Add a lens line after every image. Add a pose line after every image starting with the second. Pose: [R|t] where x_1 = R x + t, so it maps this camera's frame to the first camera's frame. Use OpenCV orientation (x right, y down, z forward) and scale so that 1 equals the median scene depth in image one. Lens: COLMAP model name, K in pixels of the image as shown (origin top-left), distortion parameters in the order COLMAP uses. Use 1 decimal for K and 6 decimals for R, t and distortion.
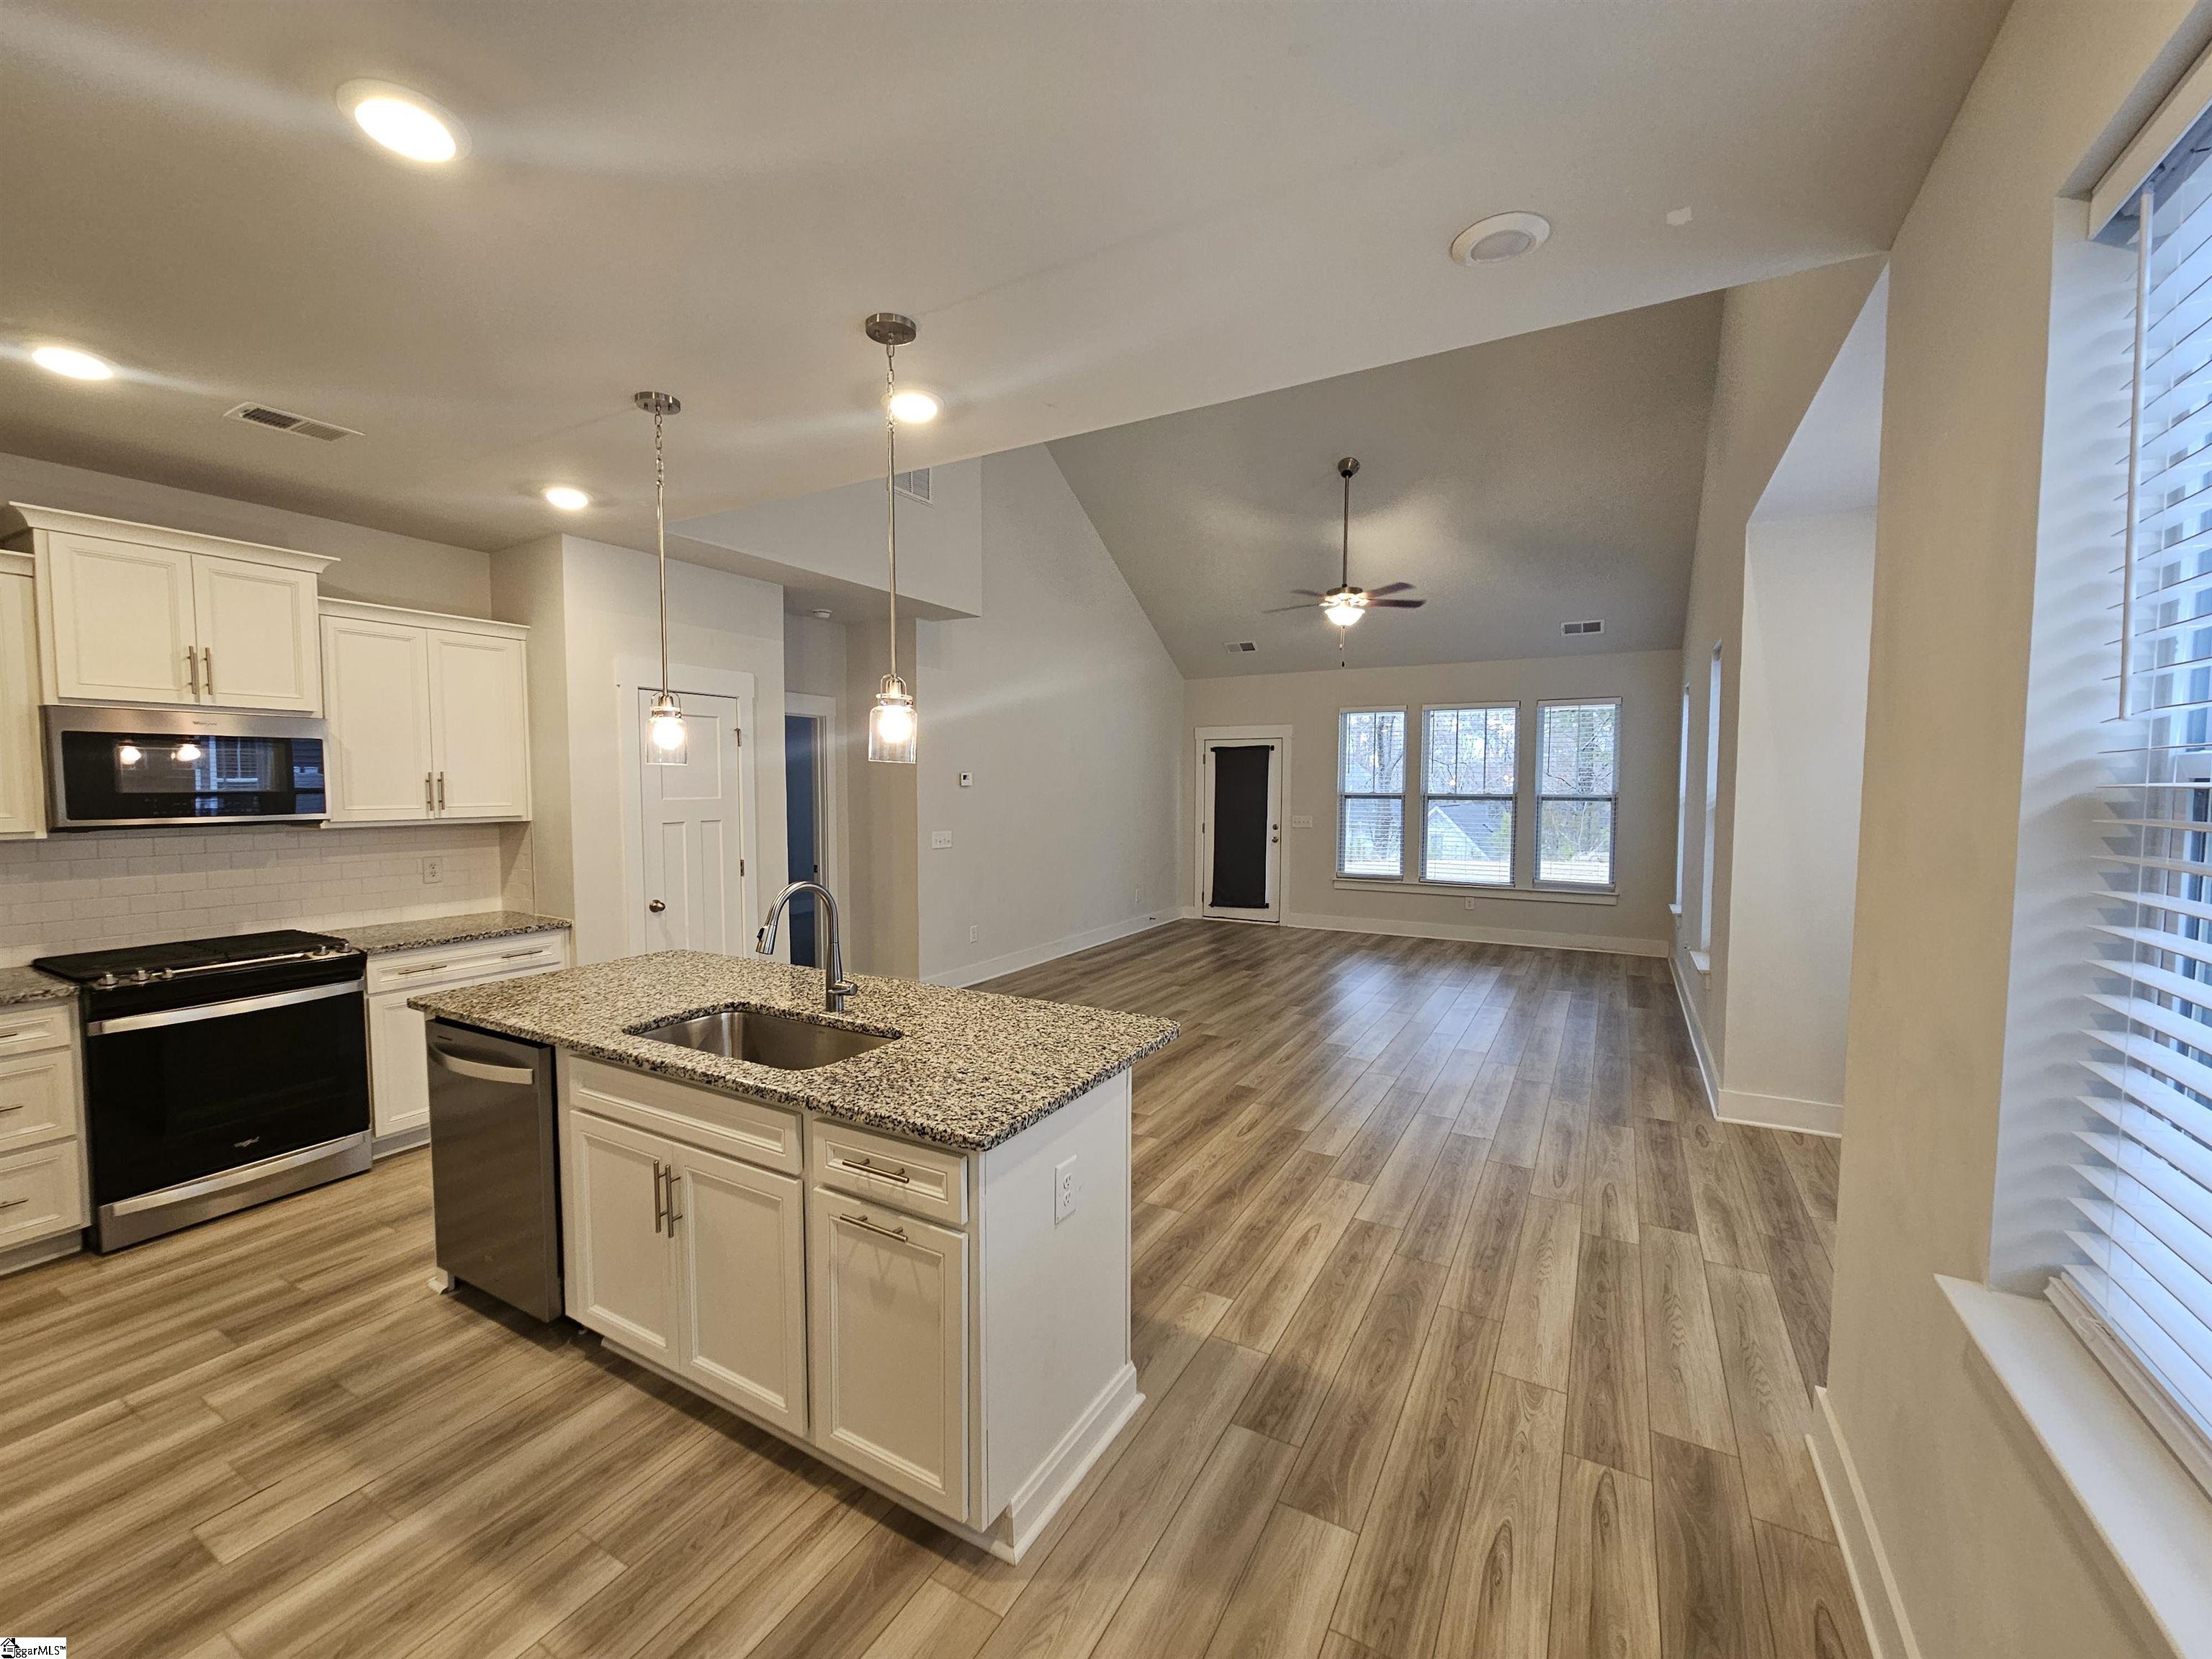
lens RADIAL K [[908.2, 0, 1084.7], [0, 908.2, 831.3], [0, 0, 1]] dist [-0.013113, 0.006575]
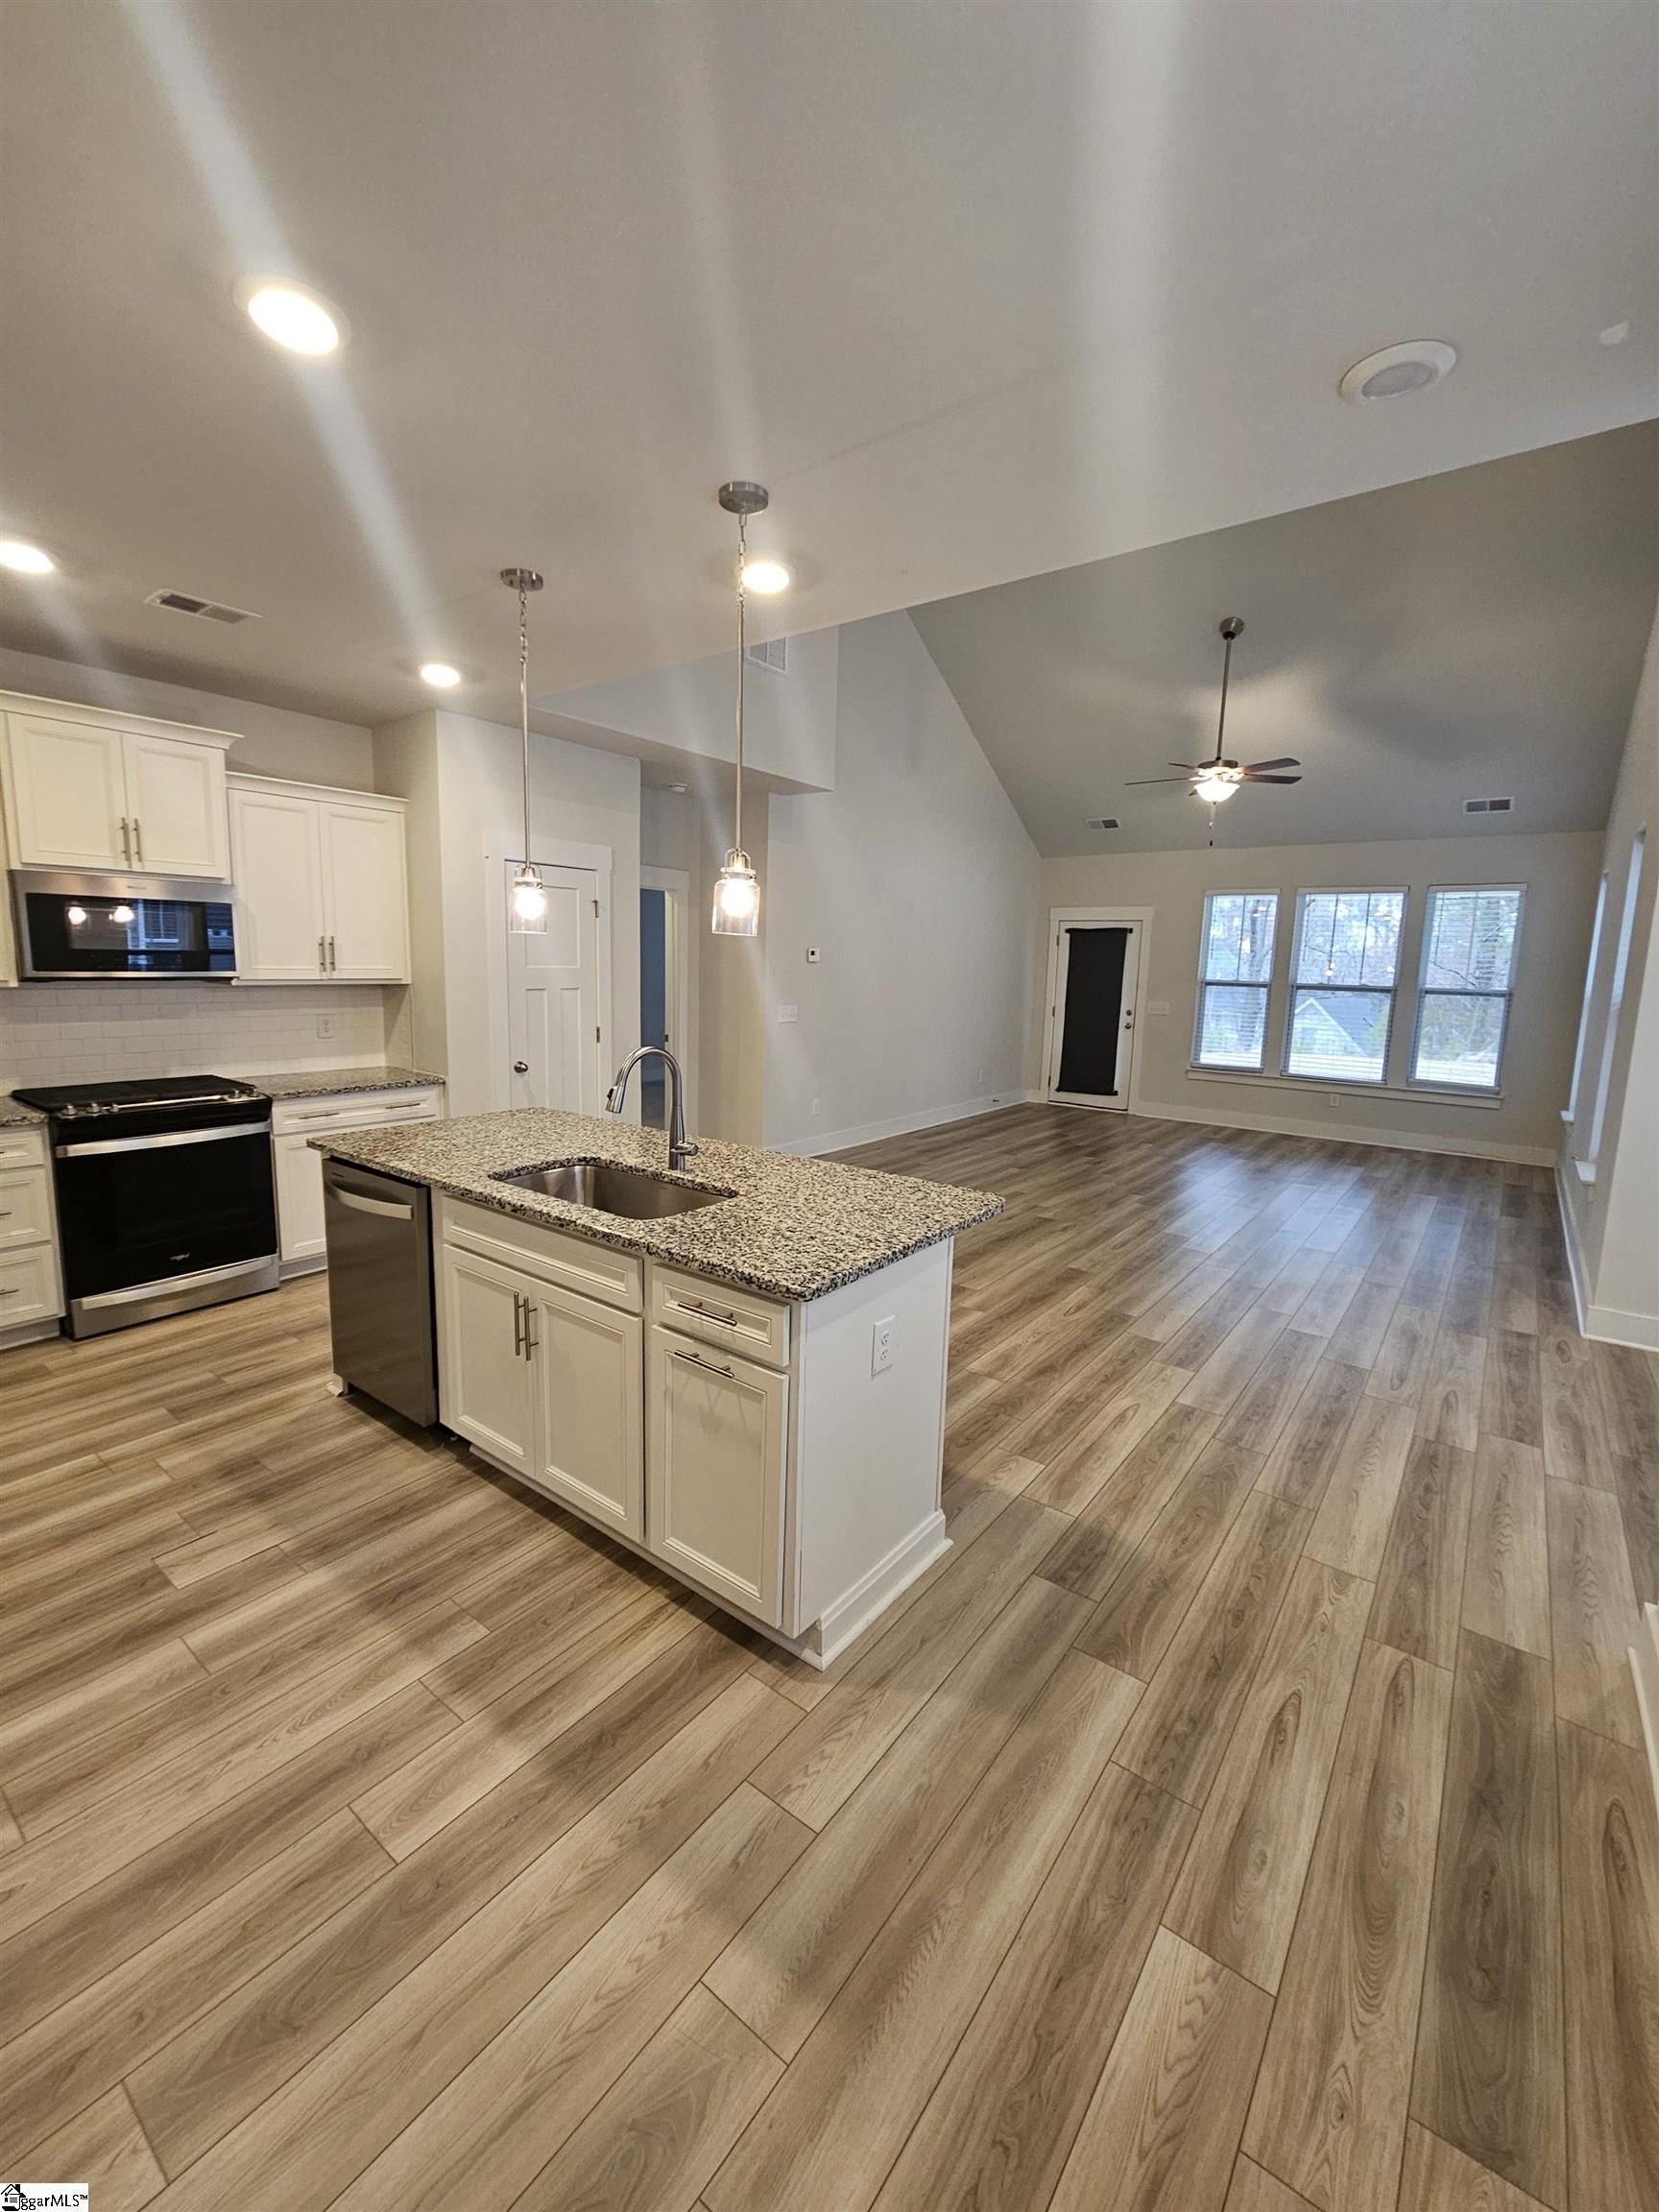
lens RADIAL K [[908.2, 0, 819.7], [0, 908.2, 1084.5], [0, 0, 1]] dist [-0.013113, 0.006575]
pose [[0.991456, 0.042054, -0.123478, 0.015780], [-0.031863, 0.996008, 0.083379, 0.003652], [0.126491, -0.078732, 0.988838, -0.023111]]
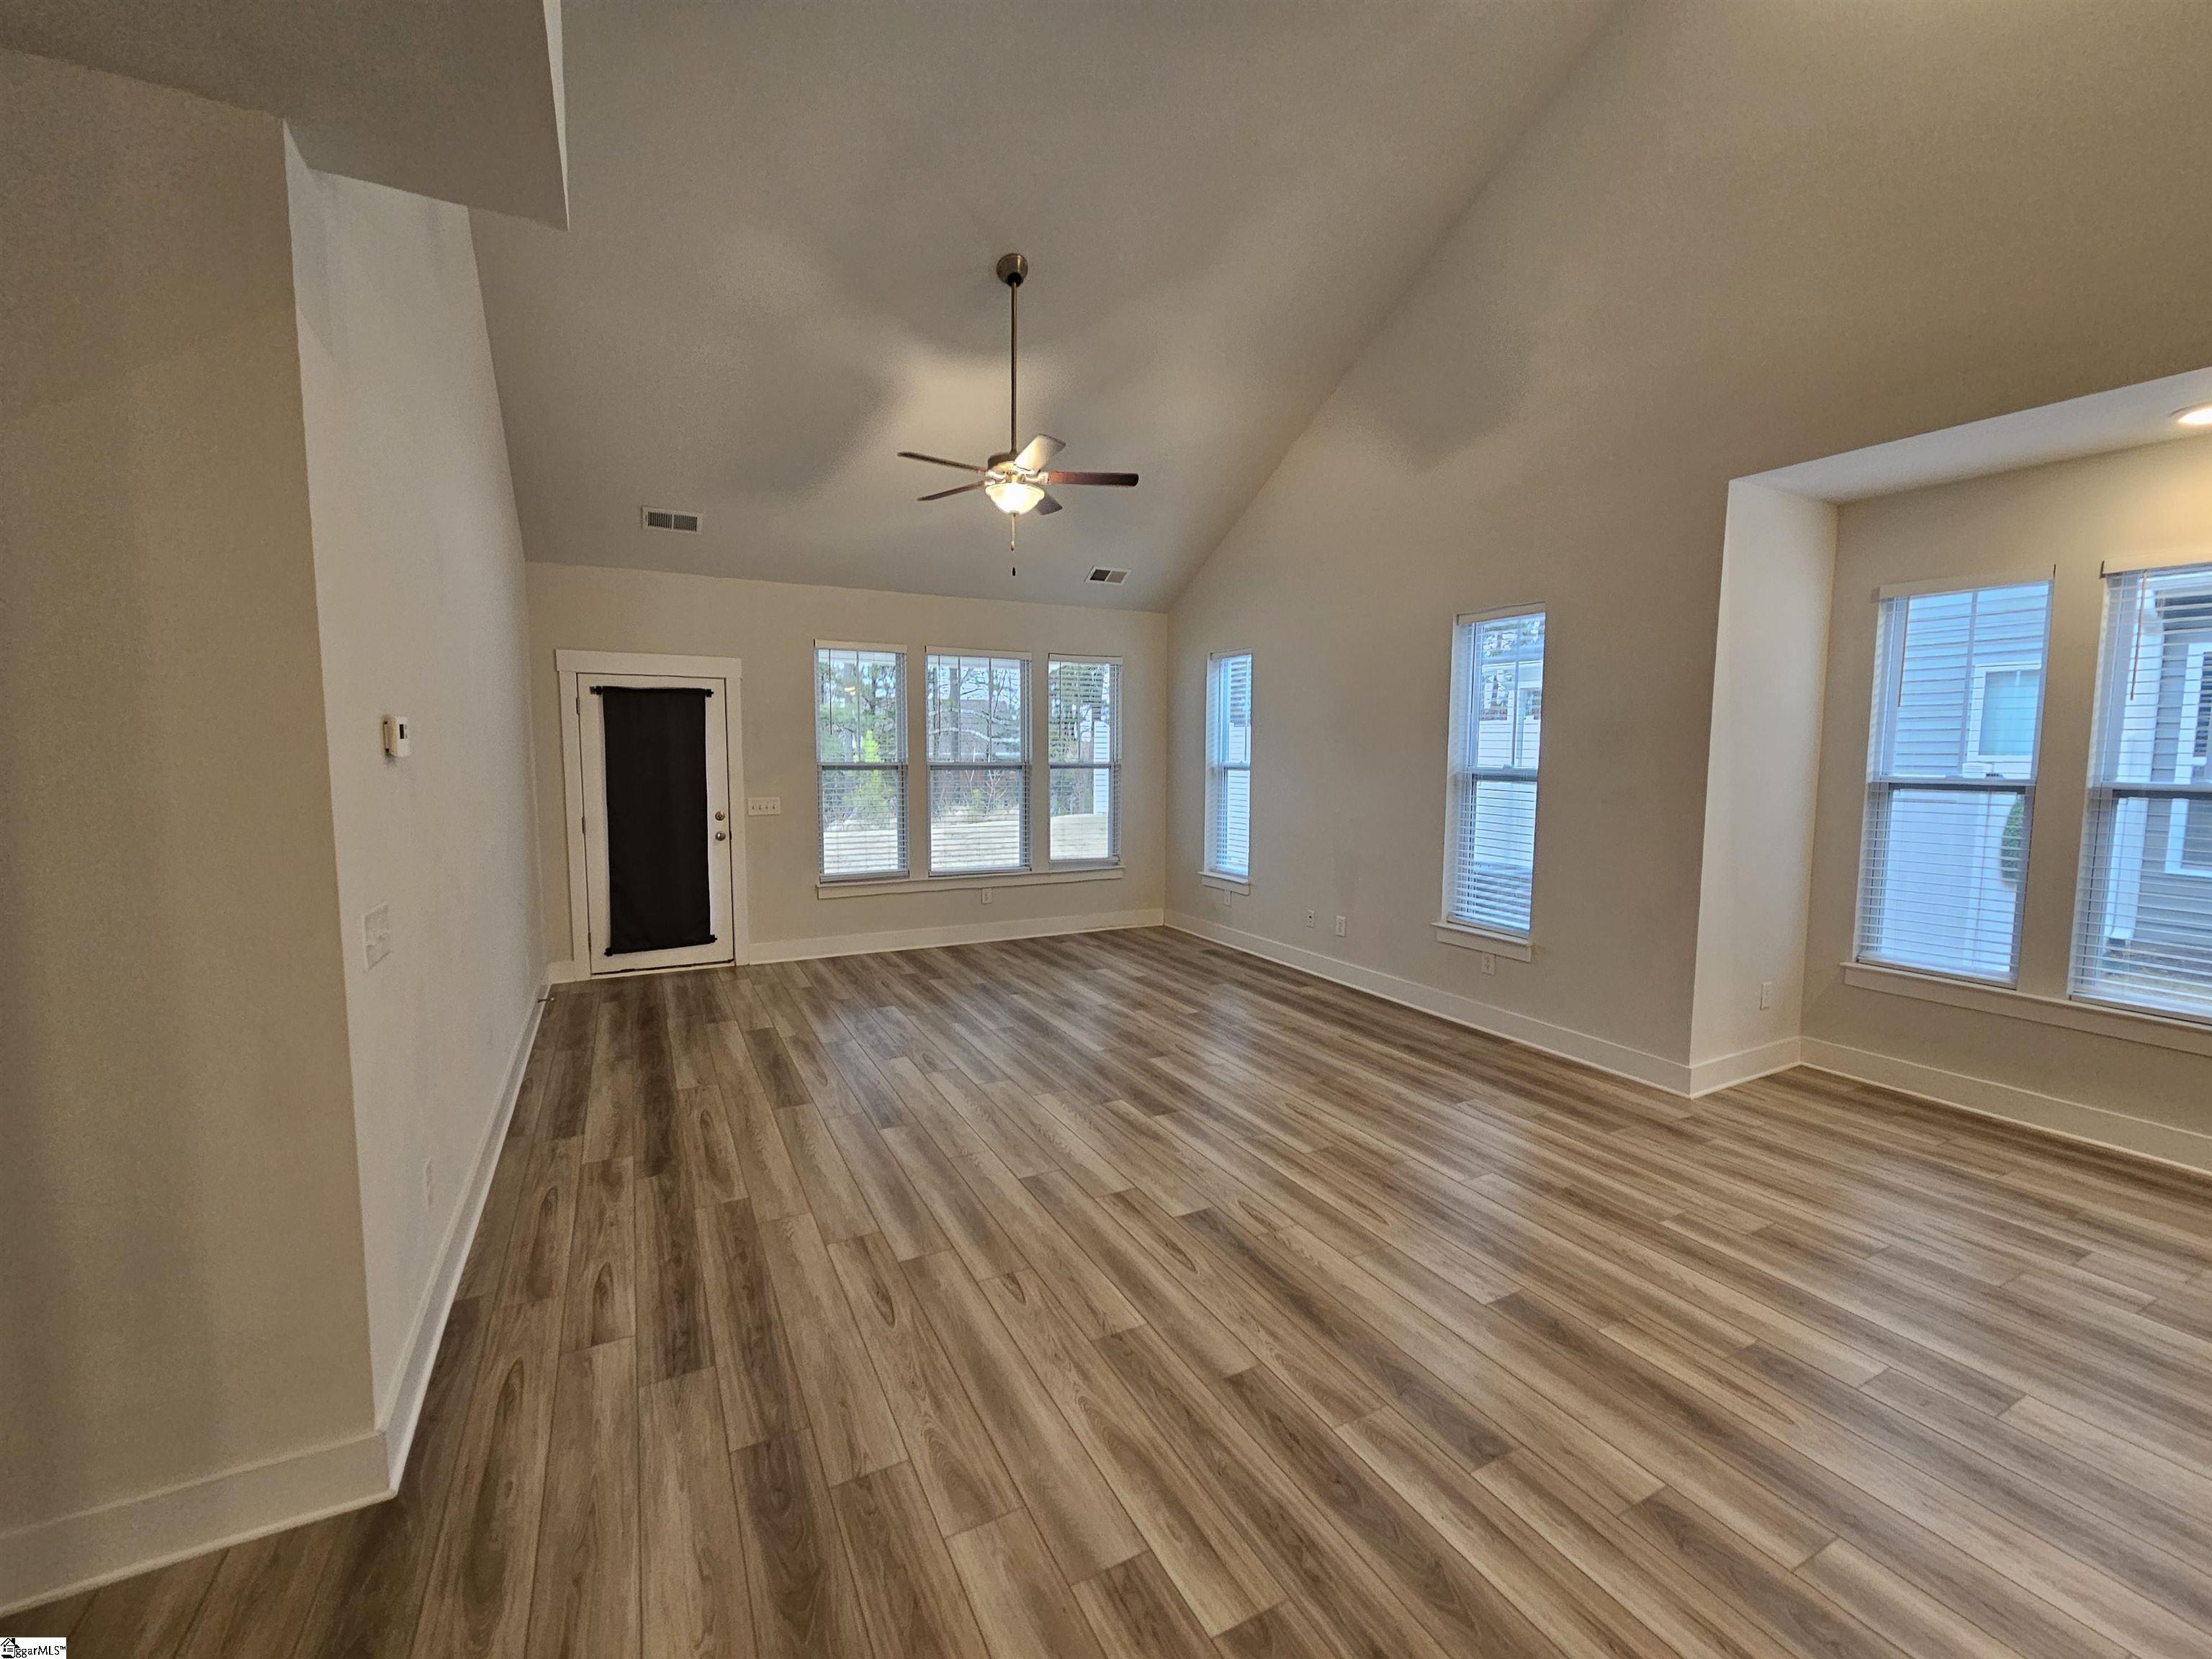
lens RADIAL K [[908.2, 0, 1106.5], [0, 908.2, 843.4], [0, 0, 1]] dist [-0.013113, 0.006575]
pose [[0.538080, -0.085676, 0.838528, -0.624624], [0.038859, 0.996284, 0.076859, -0.082633], [-0.841998, -0.008772, 0.539410, 1.408246]]
